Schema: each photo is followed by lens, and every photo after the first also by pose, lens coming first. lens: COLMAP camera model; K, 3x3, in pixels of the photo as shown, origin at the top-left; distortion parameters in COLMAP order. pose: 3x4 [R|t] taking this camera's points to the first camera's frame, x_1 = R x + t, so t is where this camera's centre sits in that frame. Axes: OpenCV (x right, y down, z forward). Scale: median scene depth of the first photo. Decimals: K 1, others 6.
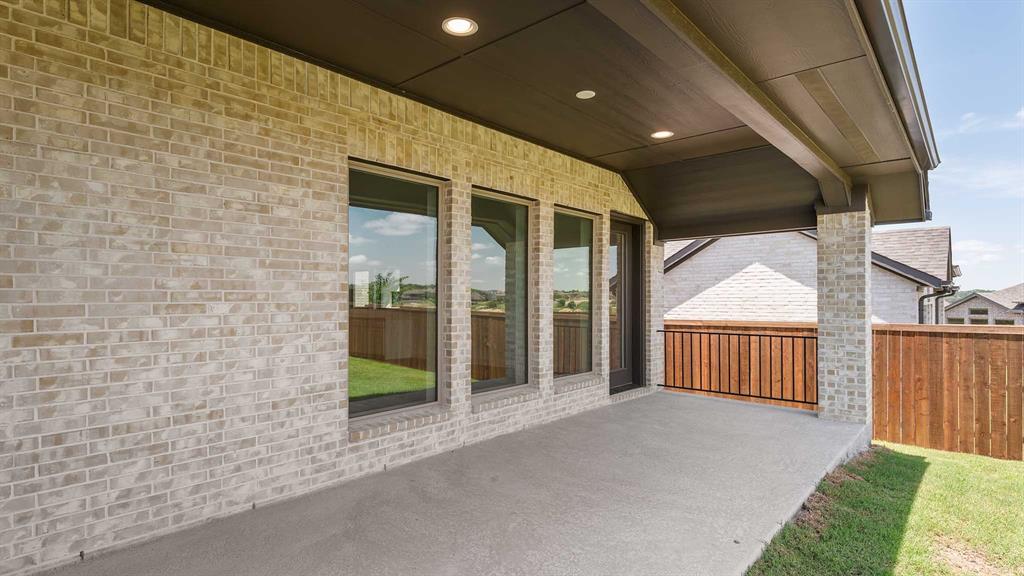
lens RADIAL K [[520.1, 0, 514.6], [0, 520.1, 295.3], [0, 0, 1]] dist [0.002079, 0.000156]
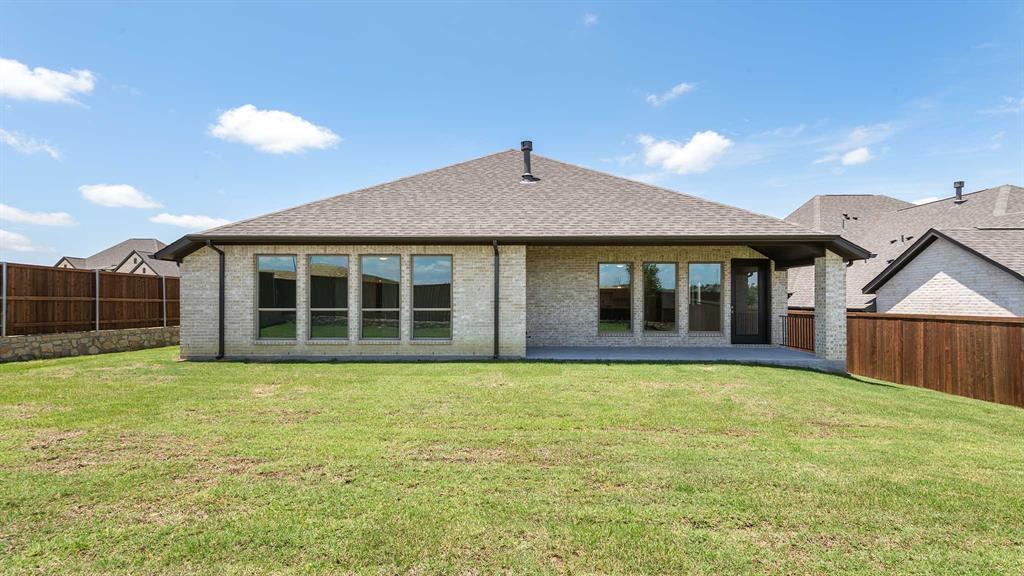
lens RADIAL K [[520.1, 0, 512.3], [0, 520.1, 292.0], [0, 0, 1]] dist [0.002079, 0.000156]
pose [[0.638450, -0.012360, -0.769564, 1.265006], [0.005509, 0.999919, -0.011490, -0.003074], [0.769643, 0.003096, 0.638466, -1.097752]]
